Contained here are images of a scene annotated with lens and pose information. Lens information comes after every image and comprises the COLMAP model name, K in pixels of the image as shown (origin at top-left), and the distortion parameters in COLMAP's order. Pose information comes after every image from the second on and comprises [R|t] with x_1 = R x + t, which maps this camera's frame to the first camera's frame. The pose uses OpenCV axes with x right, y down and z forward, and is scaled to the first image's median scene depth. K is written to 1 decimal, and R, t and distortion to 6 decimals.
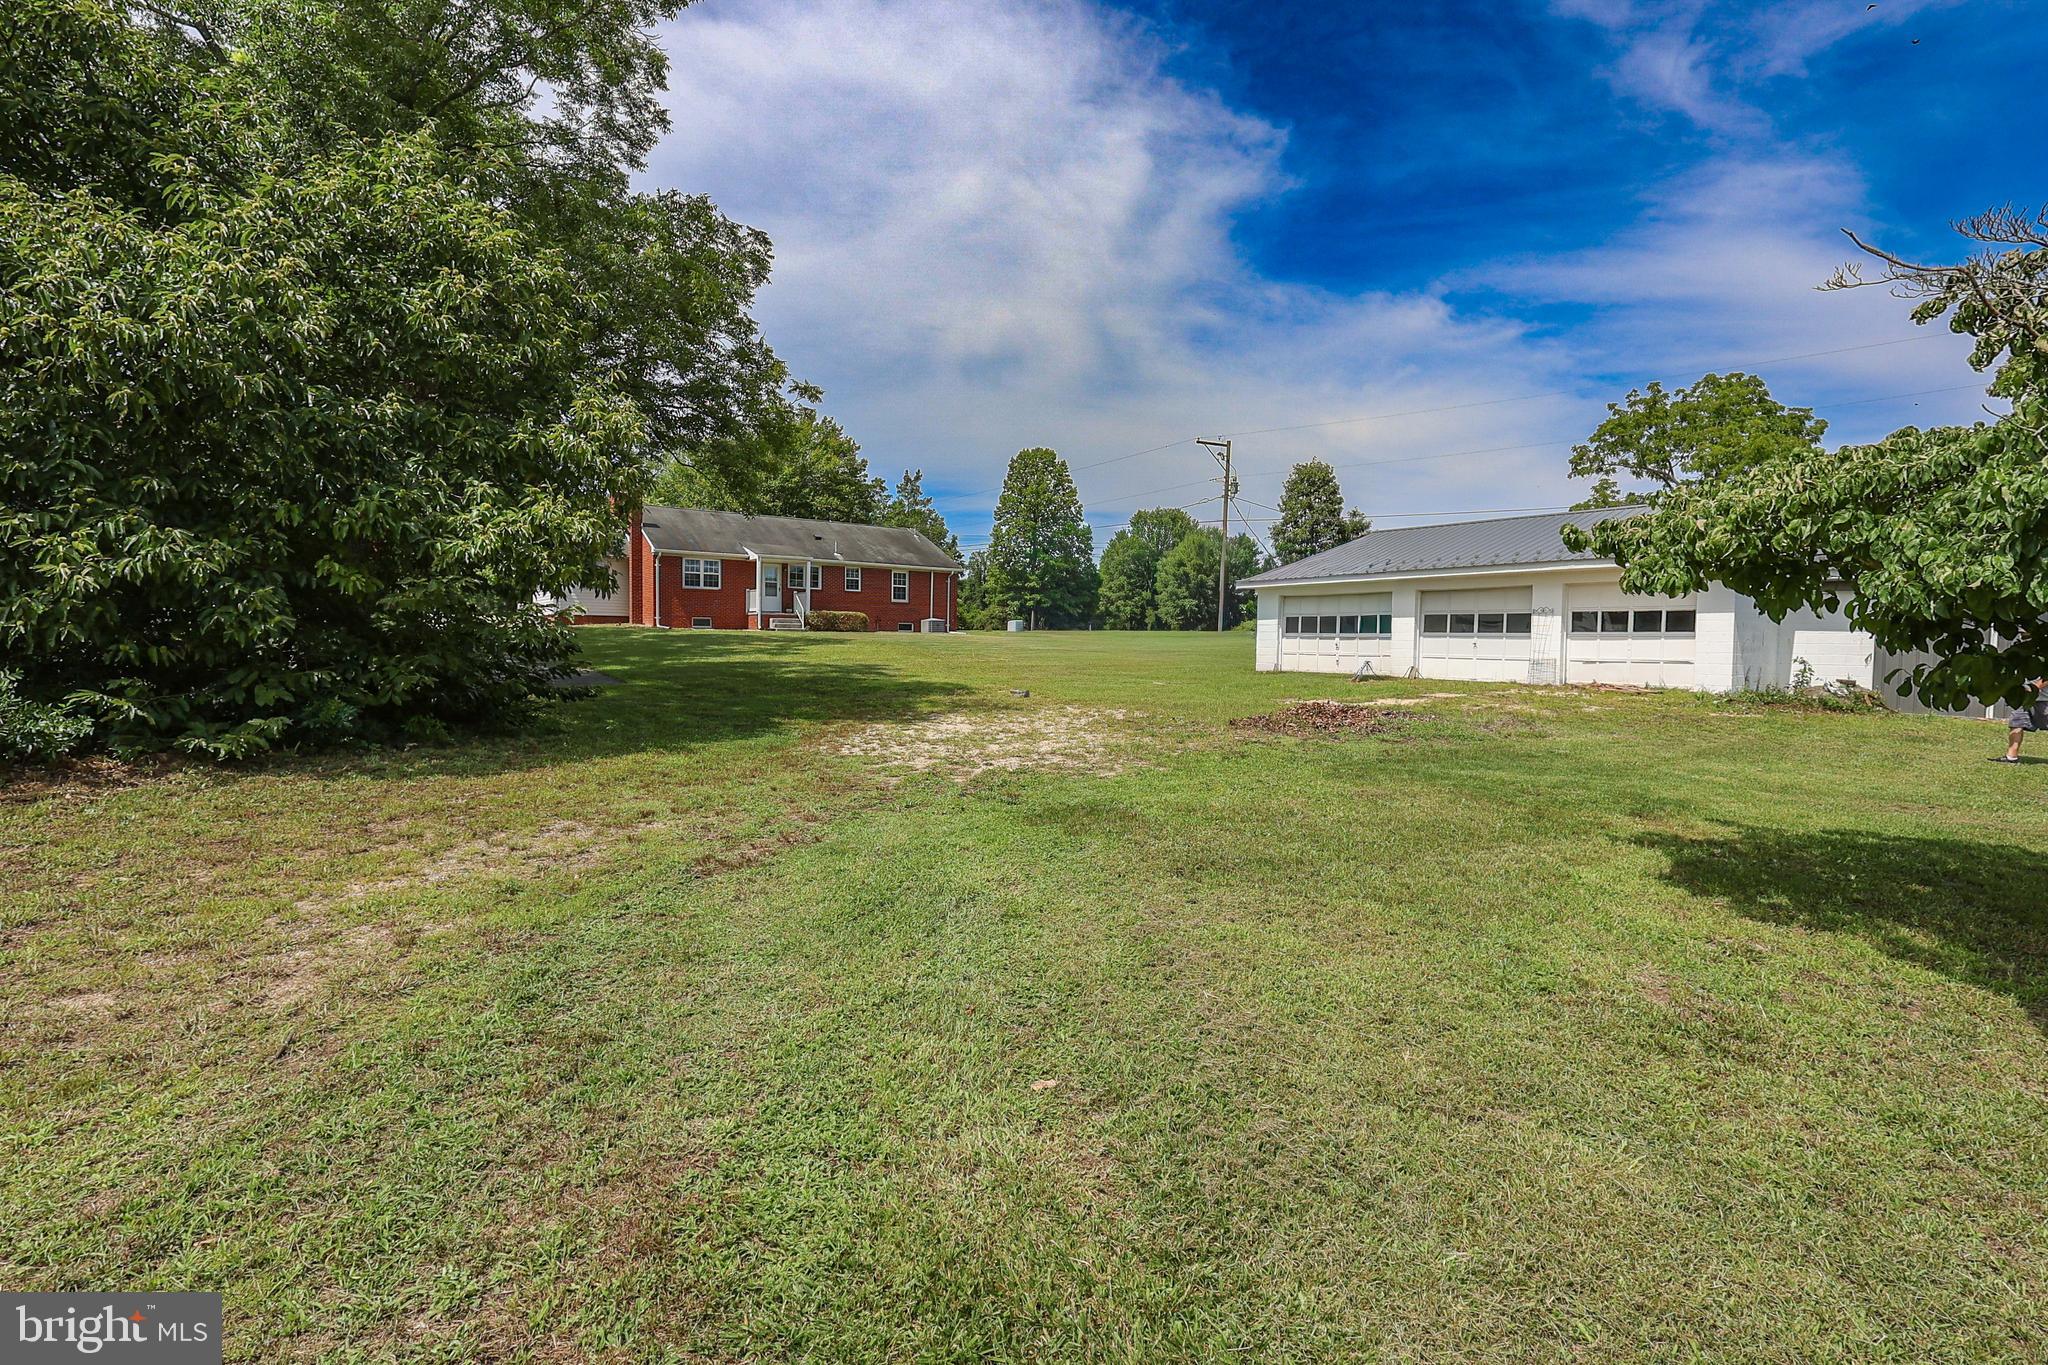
lens RADIAL K [[939.8, 0, 1020.4], [0, 939.8, 670.2], [0, 0, 1]] dist [-0.008039, 0.000813]
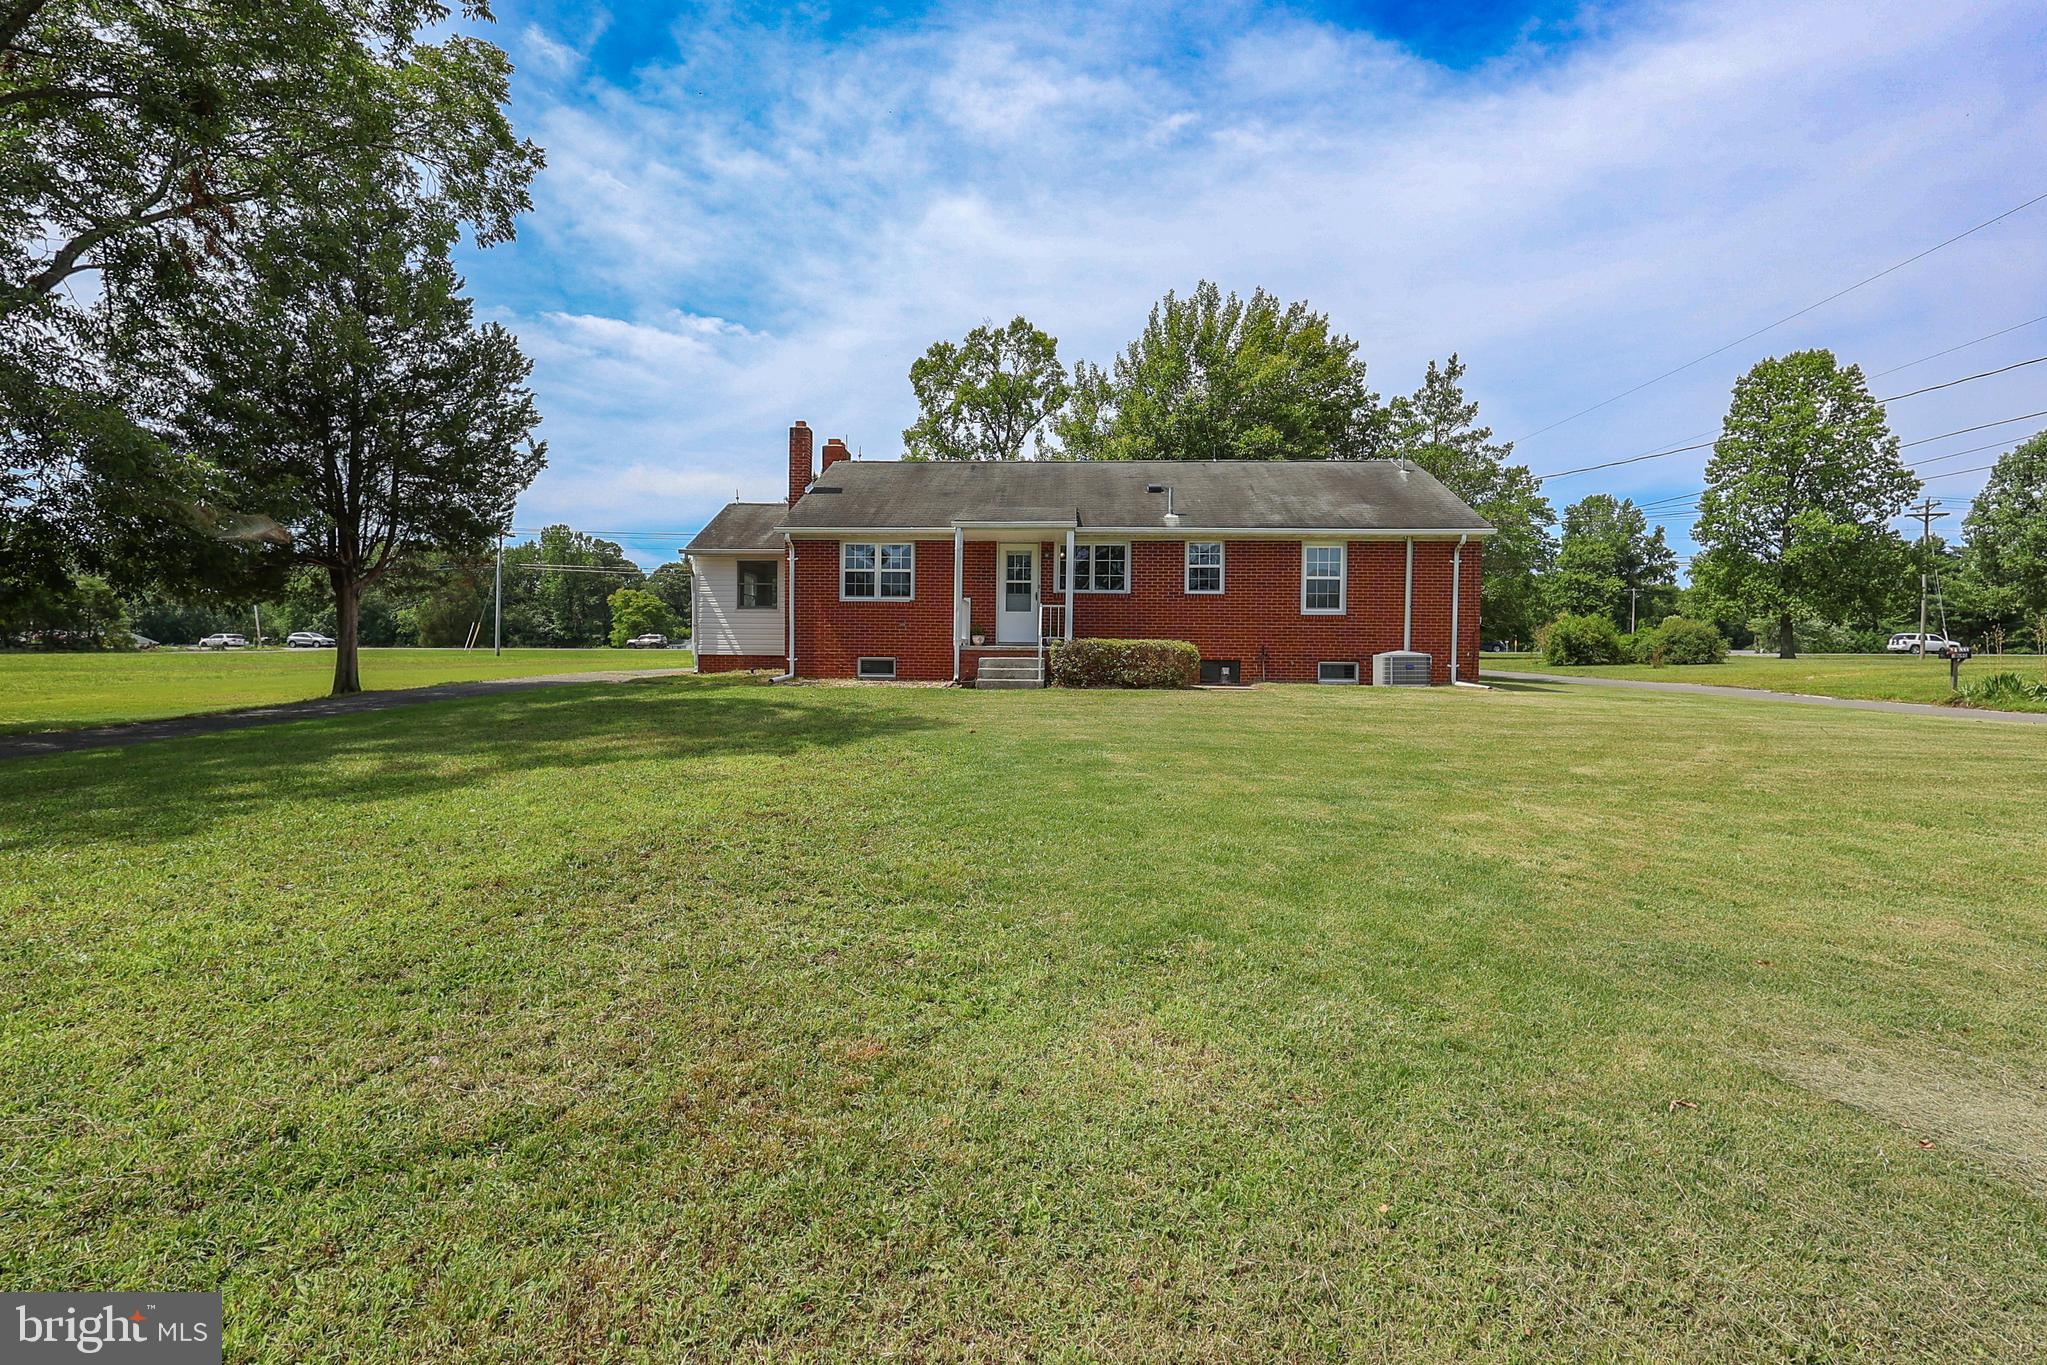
lens RADIAL K [[939.4, 0, 1002.0], [0, 939.4, 685.5], [0, 0, 1]] dist [-0.008039, 0.000813]
pose [[0.767104, 0.012849, -0.641394, 0.037439], [-0.019251, 0.999810, -0.002996, -0.036192], [0.641234, 0.014646, 0.767206, 0.581566]]
